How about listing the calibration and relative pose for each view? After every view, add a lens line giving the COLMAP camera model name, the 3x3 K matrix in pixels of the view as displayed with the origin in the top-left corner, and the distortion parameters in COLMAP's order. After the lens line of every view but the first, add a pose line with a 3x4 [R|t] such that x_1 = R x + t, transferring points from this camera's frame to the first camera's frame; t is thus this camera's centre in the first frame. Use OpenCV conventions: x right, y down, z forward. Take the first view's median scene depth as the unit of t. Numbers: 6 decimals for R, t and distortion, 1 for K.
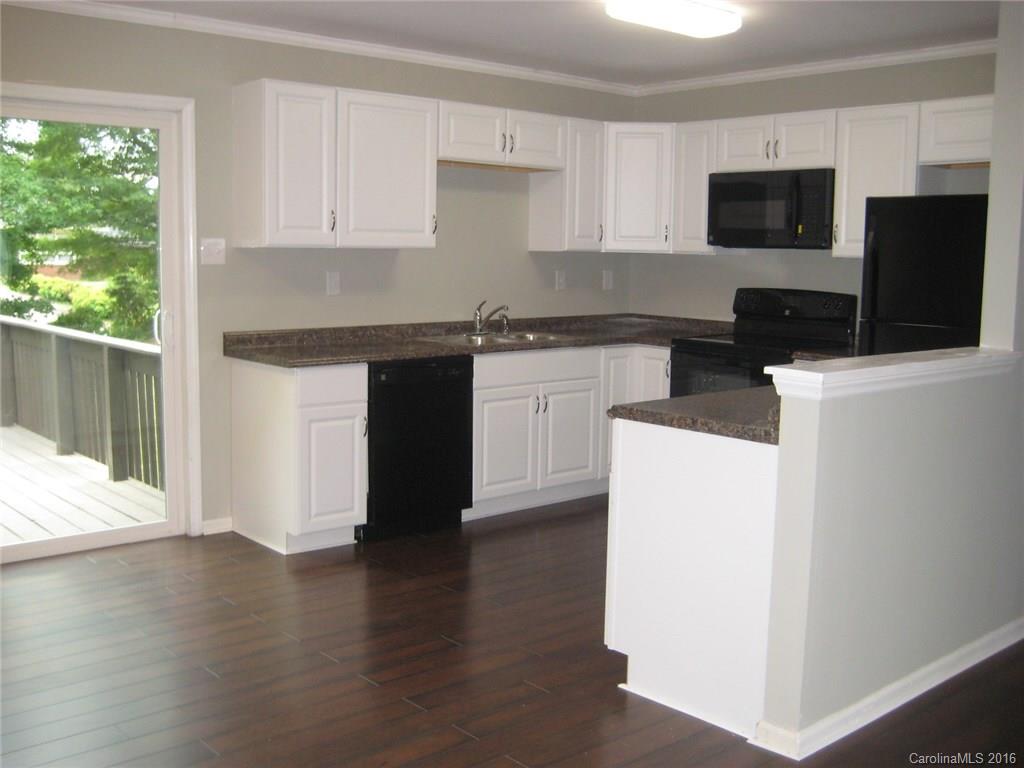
lens RADIAL K [[1064.9, 0, 505.8], [0, 1064.9, 377.8], [0, 0, 1]] dist [-0.152067, 0.185992]
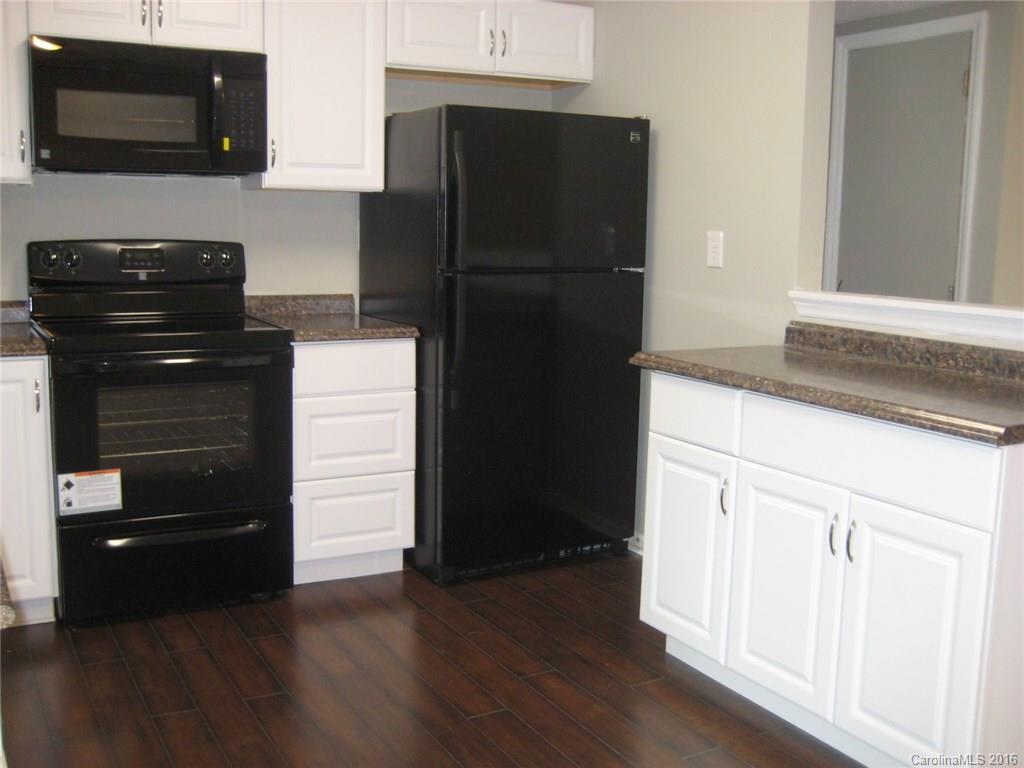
lens RADIAL K [[1064.9, 0, 505.8], [0, 1064.9, 377.8], [0, 0, 1]] dist [-0.152067, 0.185992]
pose [[0.204113, -0.156392, 0.966374, -0.335880], [0.102273, 0.985161, 0.137831, -0.071738], [-0.973590, 0.070701, 0.217079, 0.710254]]
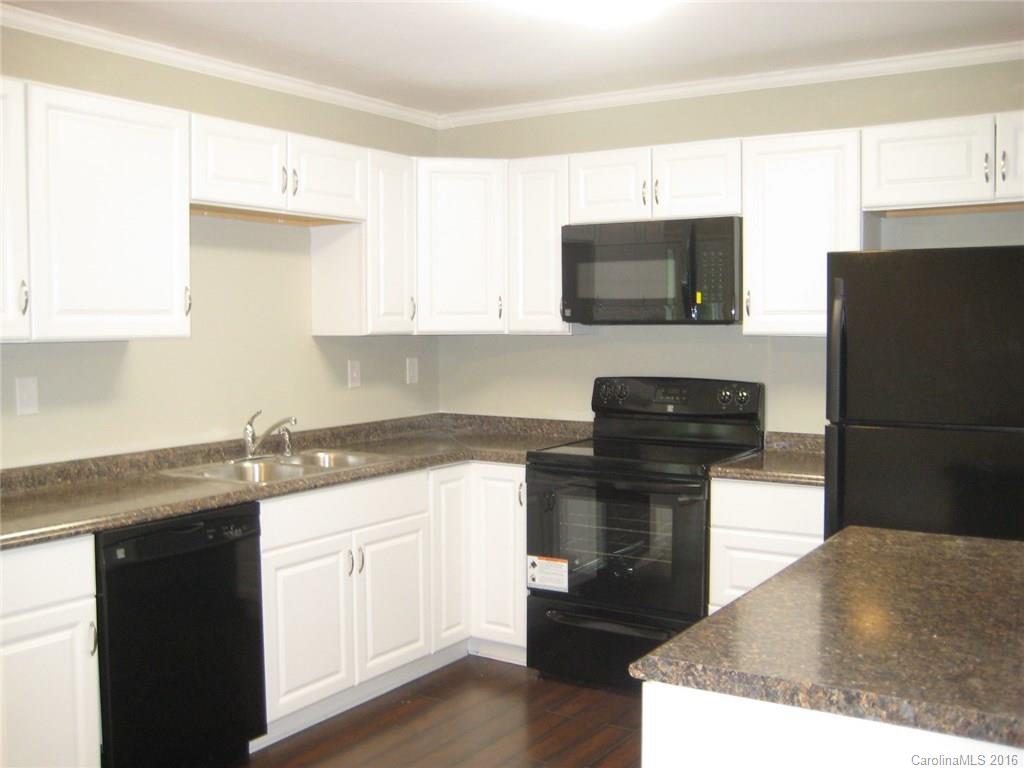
lens RADIAL K [[1064.9, 0, 505.8], [0, 1064.9, 377.8], [0, 0, 1]] dist [-0.152067, 0.185992]
pose [[0.961013, -0.033816, 0.274427, -0.058286], [0.051888, 0.996917, -0.058859, -0.049033], [-0.271590, 0.070804, 0.959805, 0.328124]]
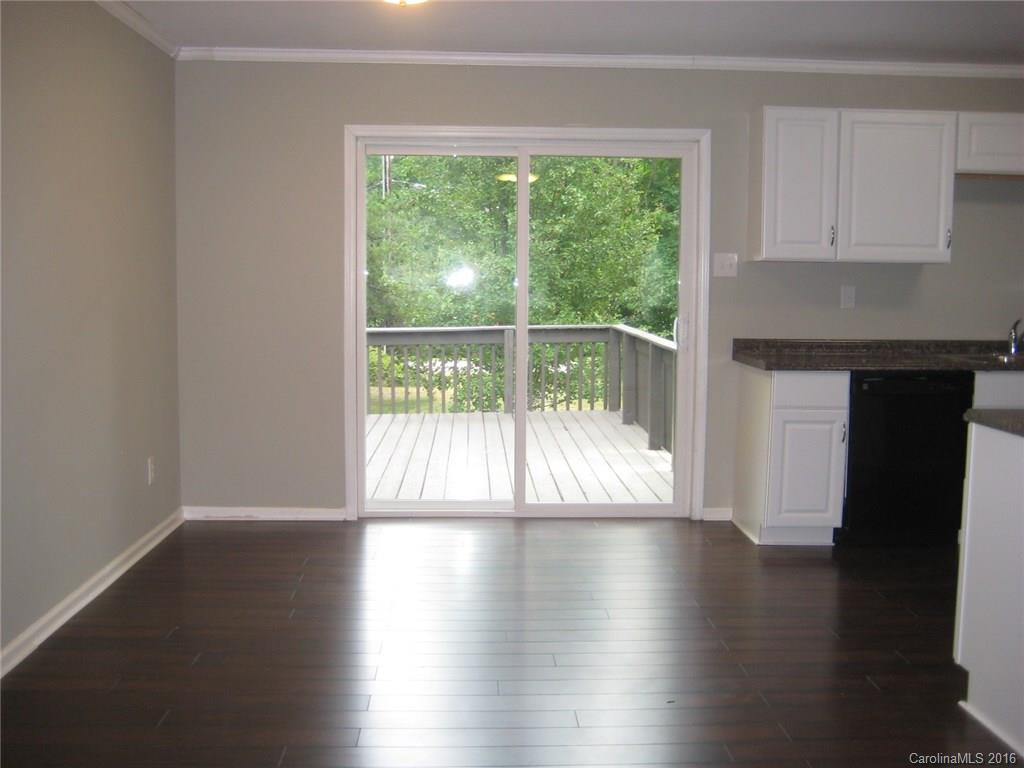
lens RADIAL K [[1064.9, 0, 505.8], [0, 1064.9, 377.8], [0, 0, 1]] dist [-0.152067, 0.185992]
pose [[0.776117, 0.051714, -0.628464, 0.227939], [-0.072757, 0.997319, -0.007785, 0.022115], [0.626377, 0.051767, 0.777799, -0.004877]]
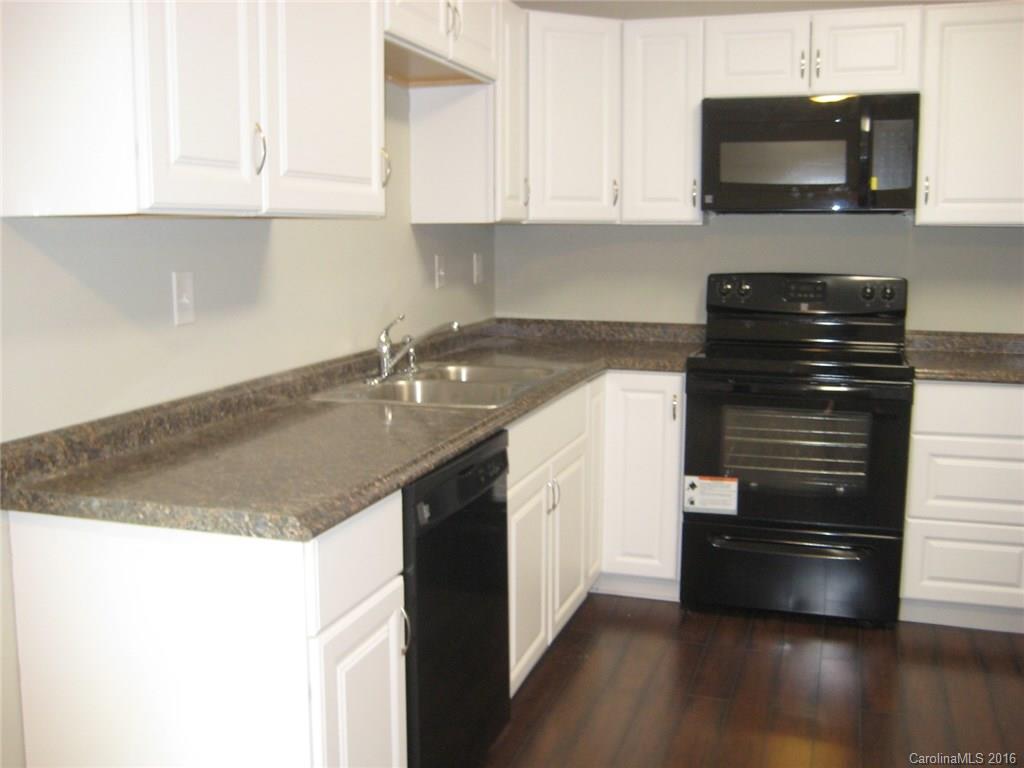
lens RADIAL K [[1064.9, 0, 505.8], [0, 1064.9, 377.8], [0, 0, 1]] dist [-0.152067, 0.185992]
pose [[0.855415, -0.086737, 0.510630, -0.276797], [0.077042, 0.996219, 0.040159, -0.063397], [-0.512182, 0.004987, 0.858862, 0.554024]]
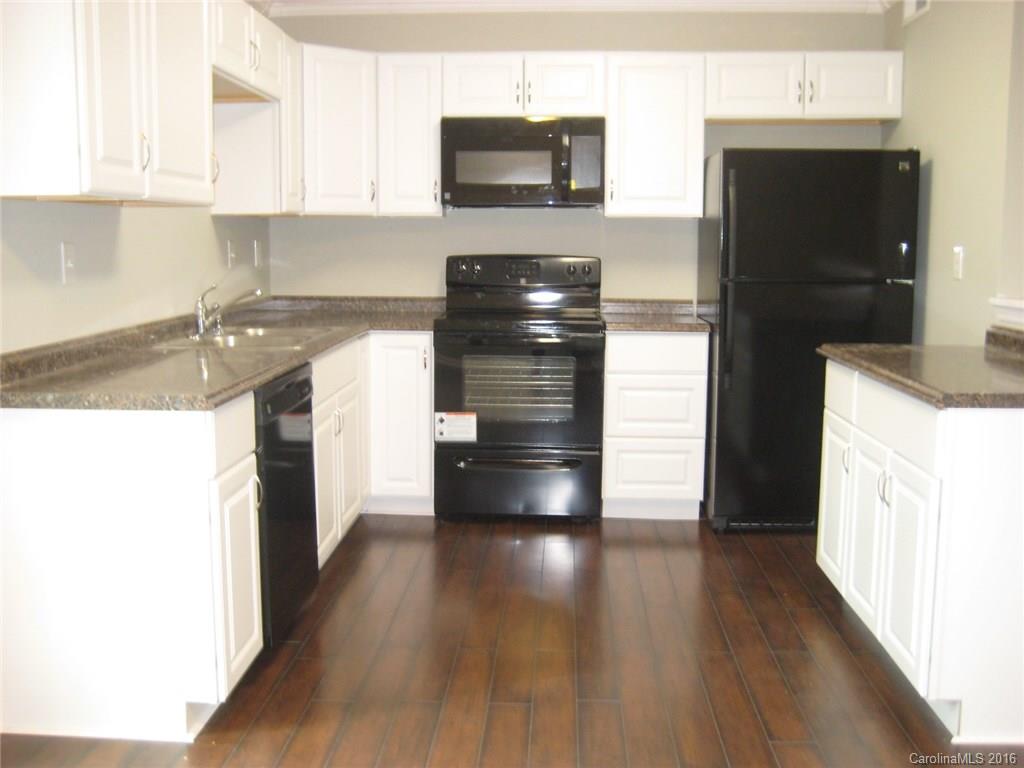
lens RADIAL K [[1064.9, 0, 505.8], [0, 1064.9, 377.8], [0, 0, 1]] dist [-0.152067, 0.185992]
pose [[0.694437, -0.106545, 0.711622, -0.413528], [0.094321, 0.993922, 0.056768, -0.036554], [-0.713345, 0.027699, 0.700265, 0.427520]]
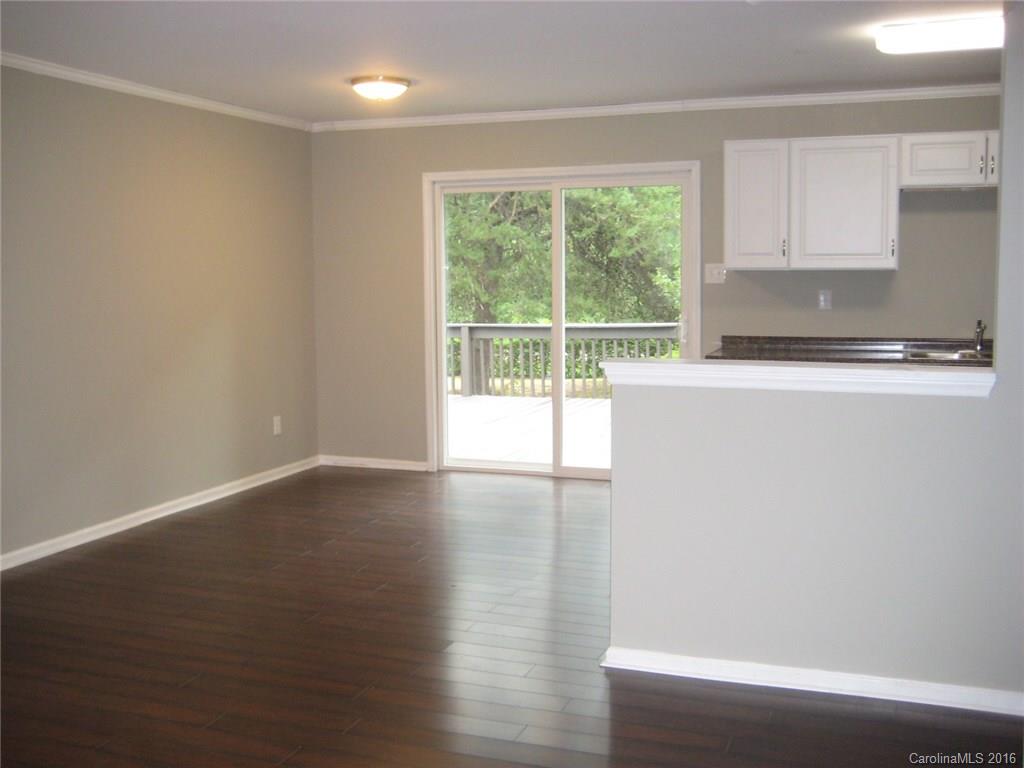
lens RADIAL K [[1064.9, 0, 505.8], [0, 1064.9, 377.8], [0, 0, 1]] dist [-0.152067, 0.185992]
pose [[0.473205, 0.069692, -0.878191, 0.707942], [-0.088636, 0.995574, 0.031247, -0.007409], [0.876482, 0.063054, 0.477288, 0.133845]]
